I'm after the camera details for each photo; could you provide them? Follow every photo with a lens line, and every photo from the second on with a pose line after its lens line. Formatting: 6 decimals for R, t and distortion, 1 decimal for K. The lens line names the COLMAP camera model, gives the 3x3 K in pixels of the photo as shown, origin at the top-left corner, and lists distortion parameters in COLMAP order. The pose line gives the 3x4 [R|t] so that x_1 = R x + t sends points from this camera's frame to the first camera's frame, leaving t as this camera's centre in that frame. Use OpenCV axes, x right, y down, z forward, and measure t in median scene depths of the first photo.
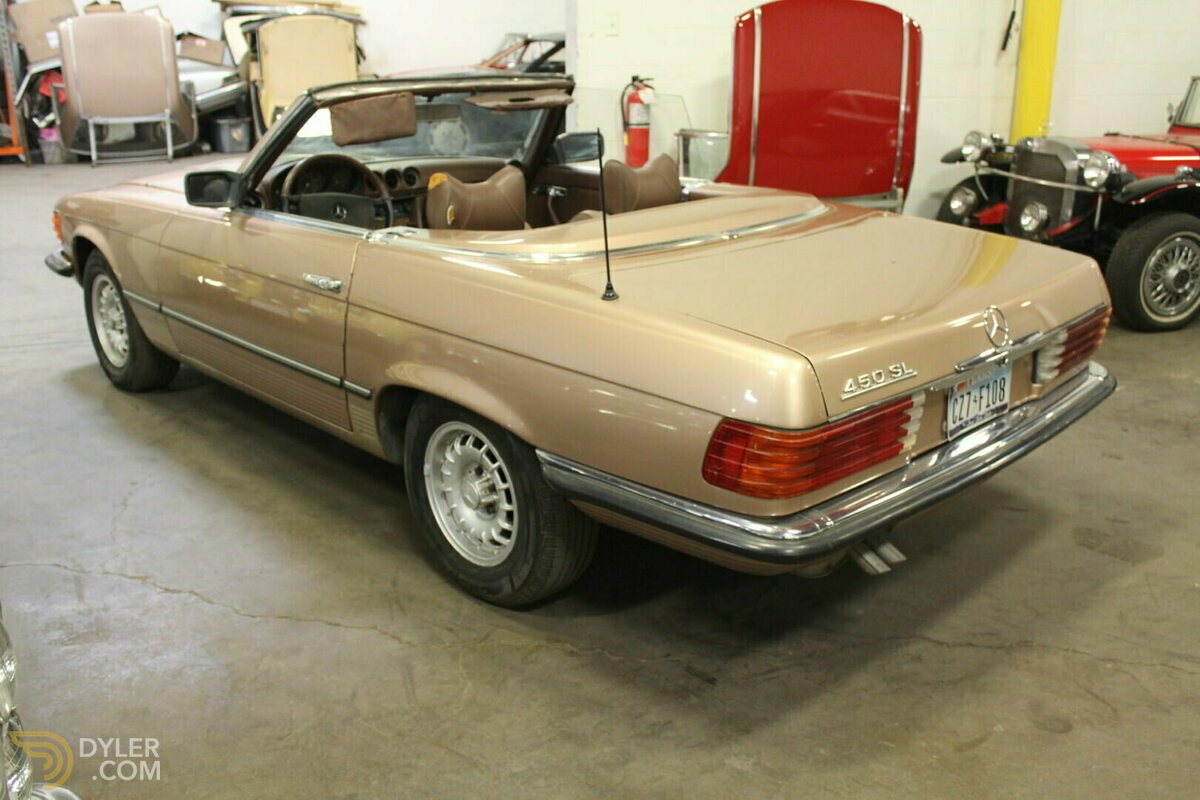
lens RADIAL K [[1155.6, 0, 600.0], [0, 1155.6, 400.0], [0, 0, 1]] dist [-0.122702, 0.004978]
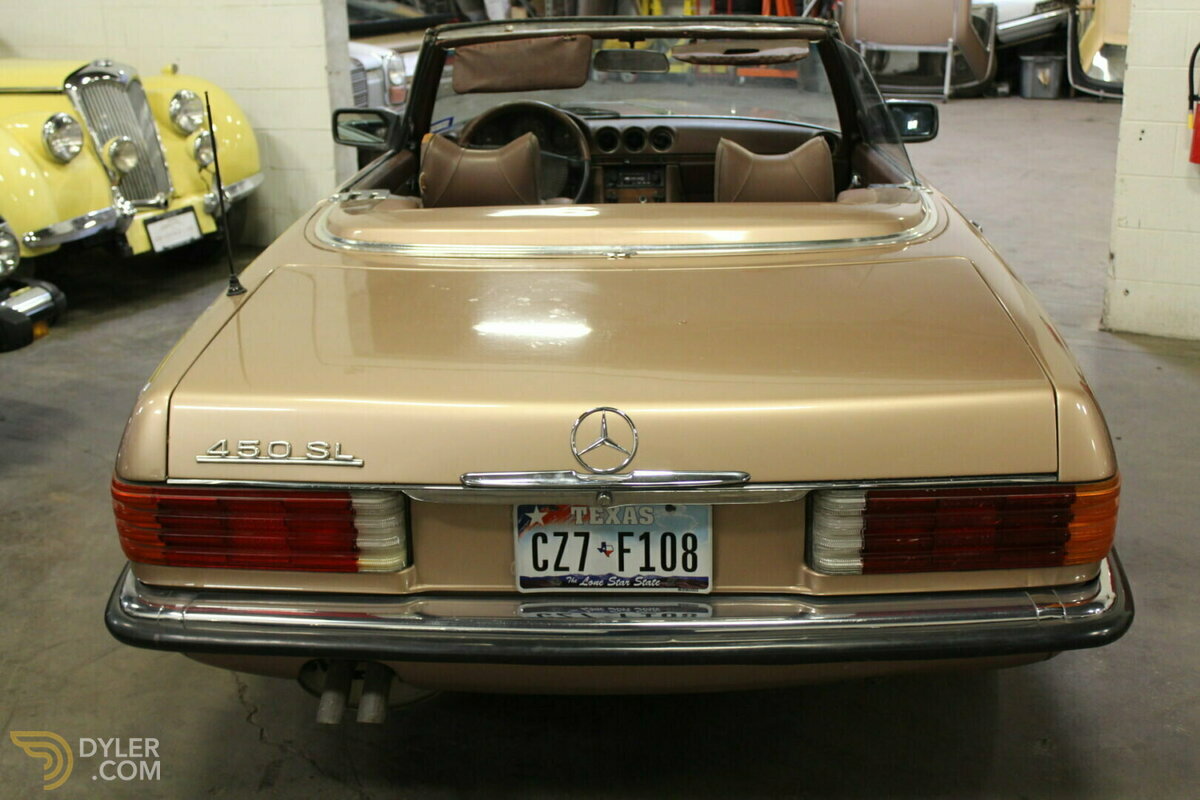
lens RADIAL K [[1400.5, 0, 600.5], [0, 1400.5, 368.8], [0, 0, 1]] dist [-0.002517, 0.002118]
pose [[0.669062, 0.204150, -0.714618, 0.611018], [-0.216797, 0.973325, 0.075080, -0.110124], [0.710883, 0.104694, 0.695474, 0.317972]]
